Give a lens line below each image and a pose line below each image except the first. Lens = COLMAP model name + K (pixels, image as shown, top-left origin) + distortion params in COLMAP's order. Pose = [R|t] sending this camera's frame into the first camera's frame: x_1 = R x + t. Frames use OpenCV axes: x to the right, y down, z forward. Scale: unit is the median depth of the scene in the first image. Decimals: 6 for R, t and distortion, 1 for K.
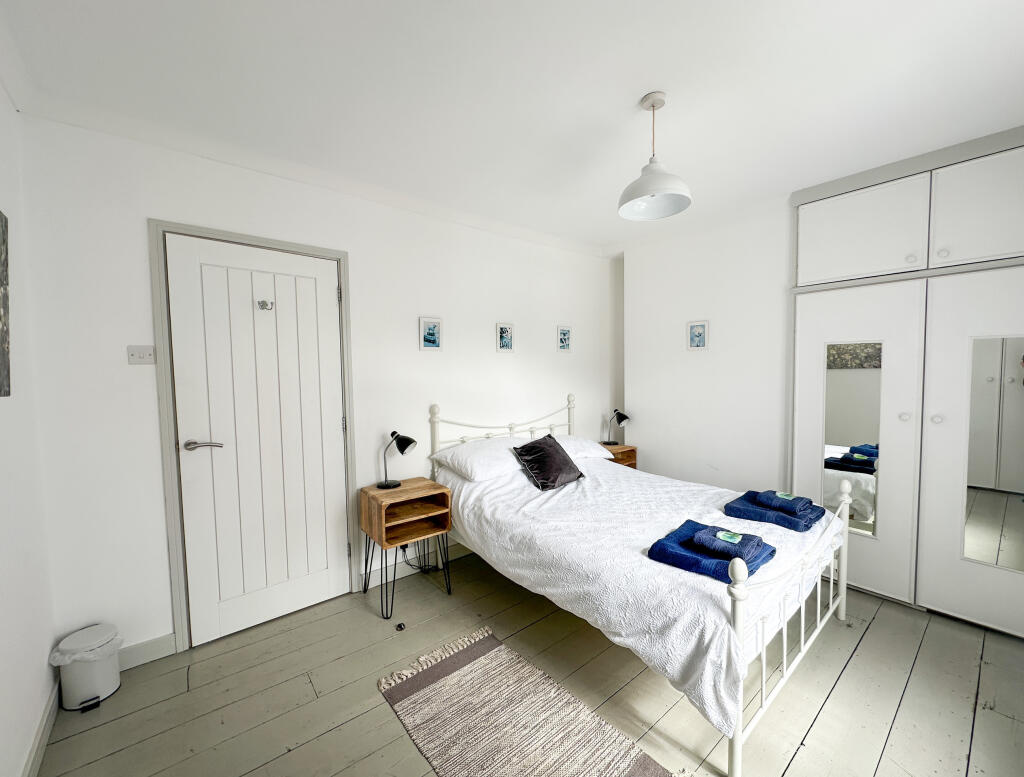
lens RADIAL K [[413.5, 0, 514.6], [0, 413.5, 389.4], [0, 0, 1]] dist [-0.003344, -0.000055]
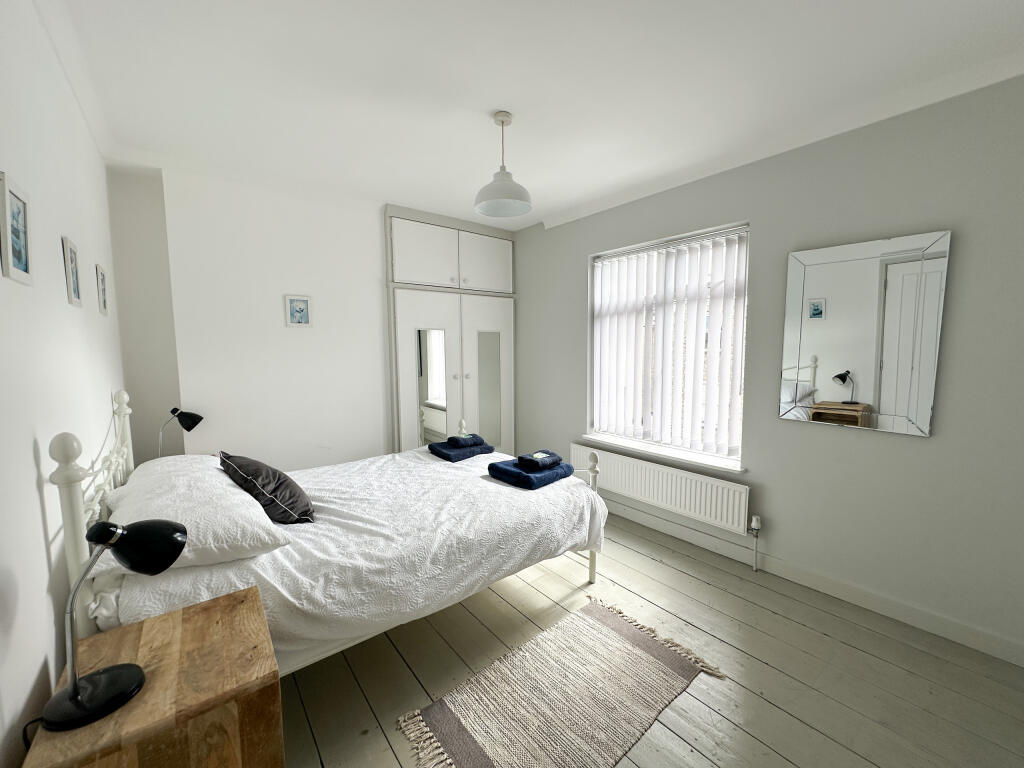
lens RADIAL K [[409.5, 0, 515.0], [0, 409.5, 385.0], [0, 0, 1]] dist [-0.002757, -0.000062]
pose [[0.004402, -0.076537, 0.997057, -0.675525], [0.055958, 0.995523, 0.076172, -0.013375], [-0.998423, 0.055458, 0.008665, 0.751382]]
